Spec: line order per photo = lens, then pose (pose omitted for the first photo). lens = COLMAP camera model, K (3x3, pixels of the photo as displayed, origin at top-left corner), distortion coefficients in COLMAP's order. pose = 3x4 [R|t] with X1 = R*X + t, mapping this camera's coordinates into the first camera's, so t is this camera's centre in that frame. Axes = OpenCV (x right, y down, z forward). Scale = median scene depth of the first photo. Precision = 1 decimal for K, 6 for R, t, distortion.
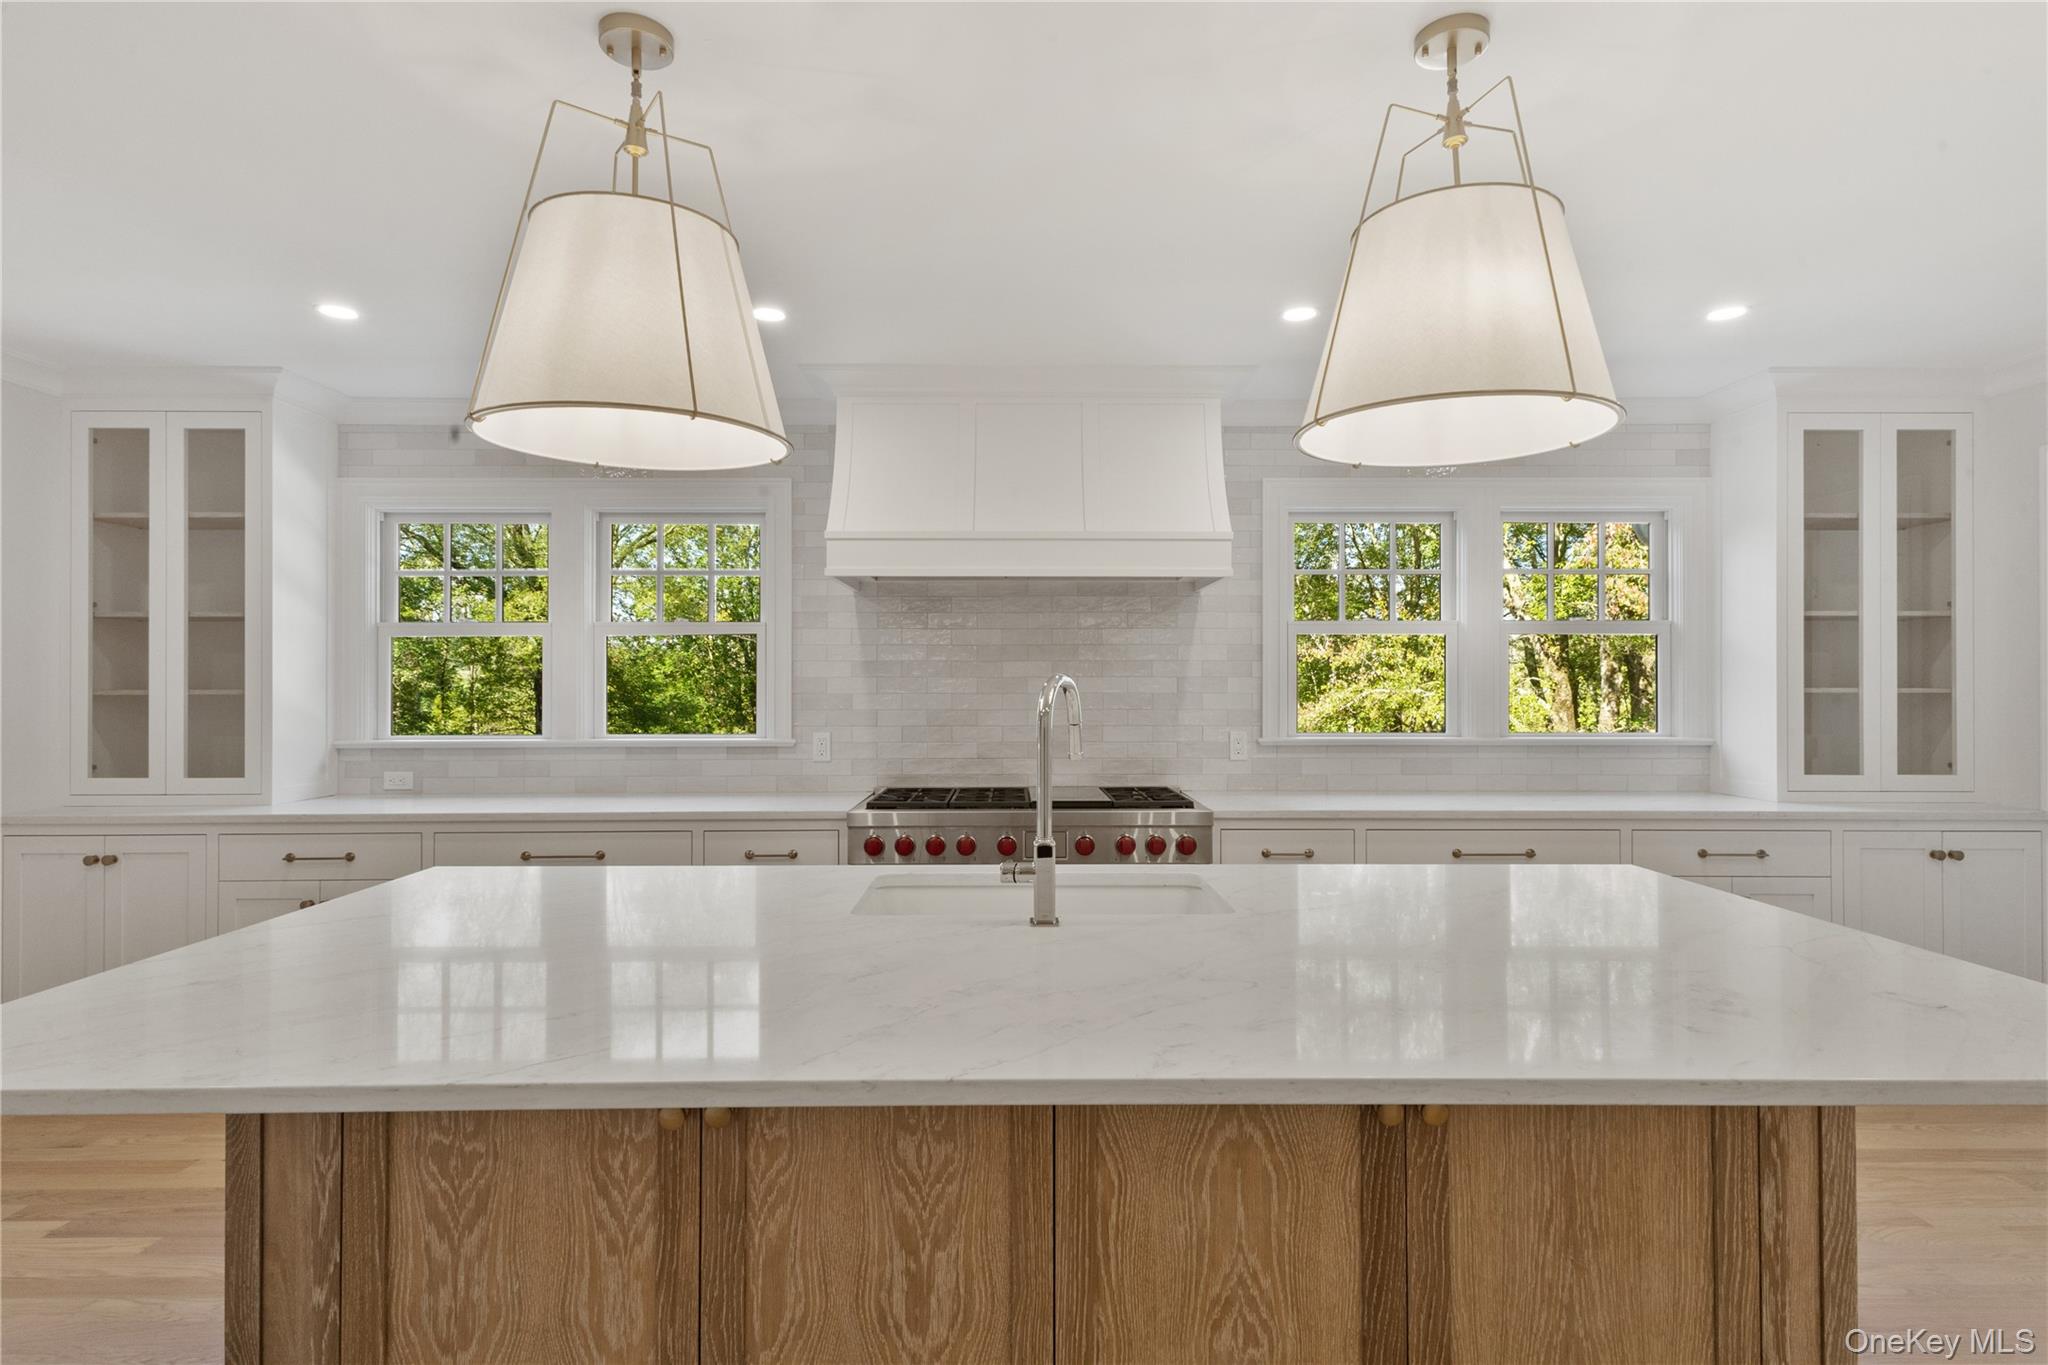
lens RADIAL K [[1029.0, 0, 1028.1], [0, 1029.0, 681.5], [0, 0, 1]] dist [0.016870, -0.002482]
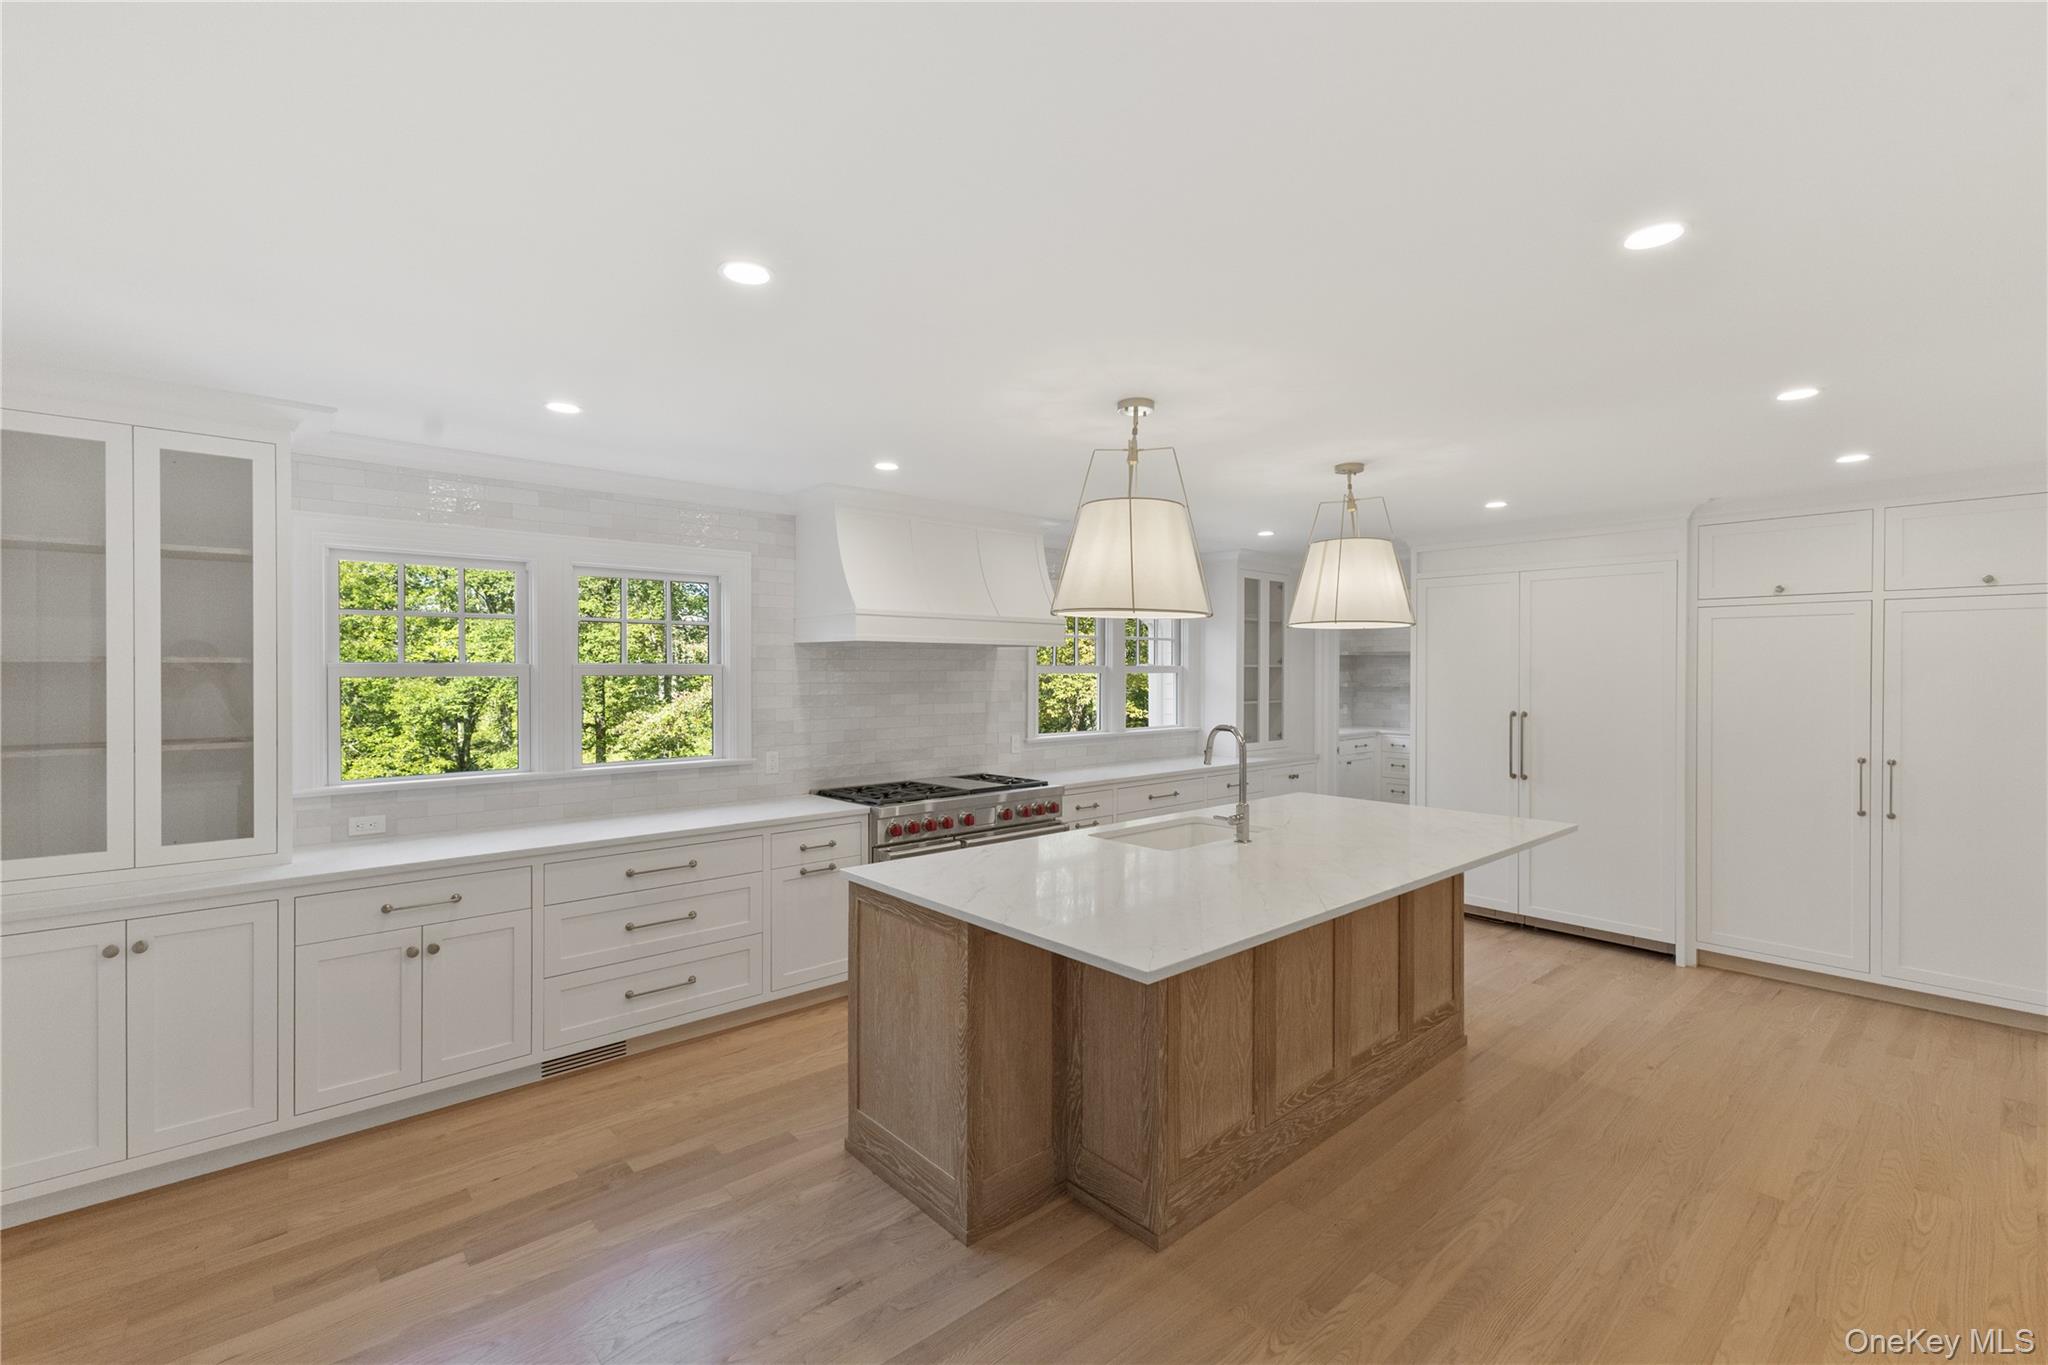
lens RADIAL K [[884.5, 0, 1031.4], [0, 884.5, 674.9], [0, 0, 1]] dist [0.012651, -0.002211]
pose [[0.752545, -0.001454, 0.658540, -0.750981], [-0.005857, 0.999943, 0.008900, -0.063304], [-0.658515, -0.010554, 0.752493, -0.051901]]
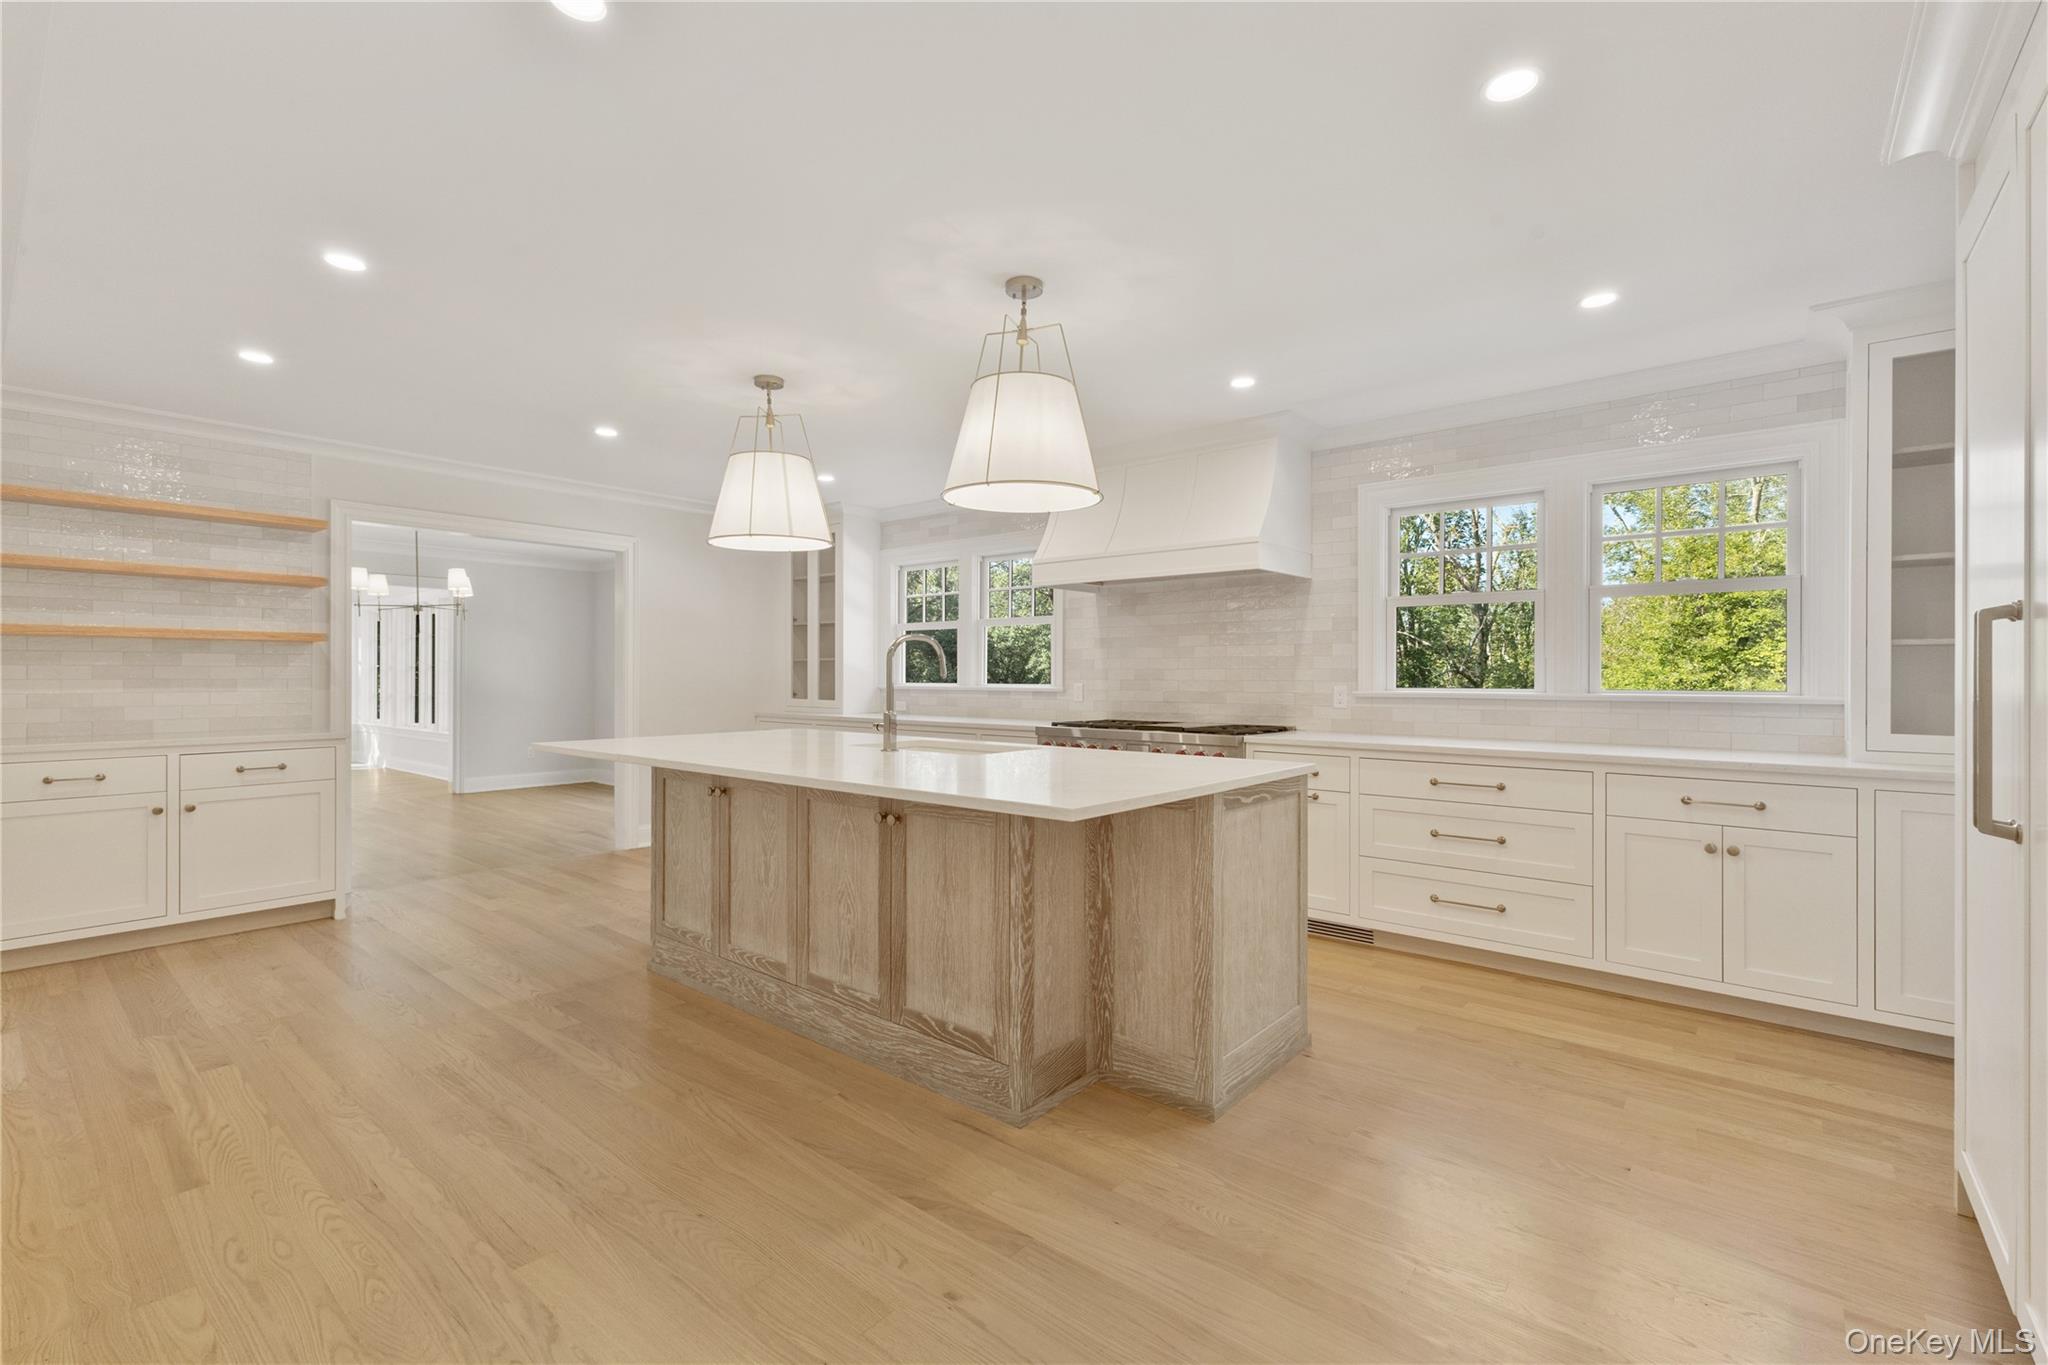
lens RADIAL K [[884.5, 0, 1032.6], [0, 884.5, 683.7], [0, 0, 1]] dist [0.012651, -0.002211]
pose [[0.762688, 0.008128, -0.646716, 0.690842], [0.000585, 0.999912, 0.013256, 0.034707], [0.646767, -0.010489, 0.762616, -0.098387]]
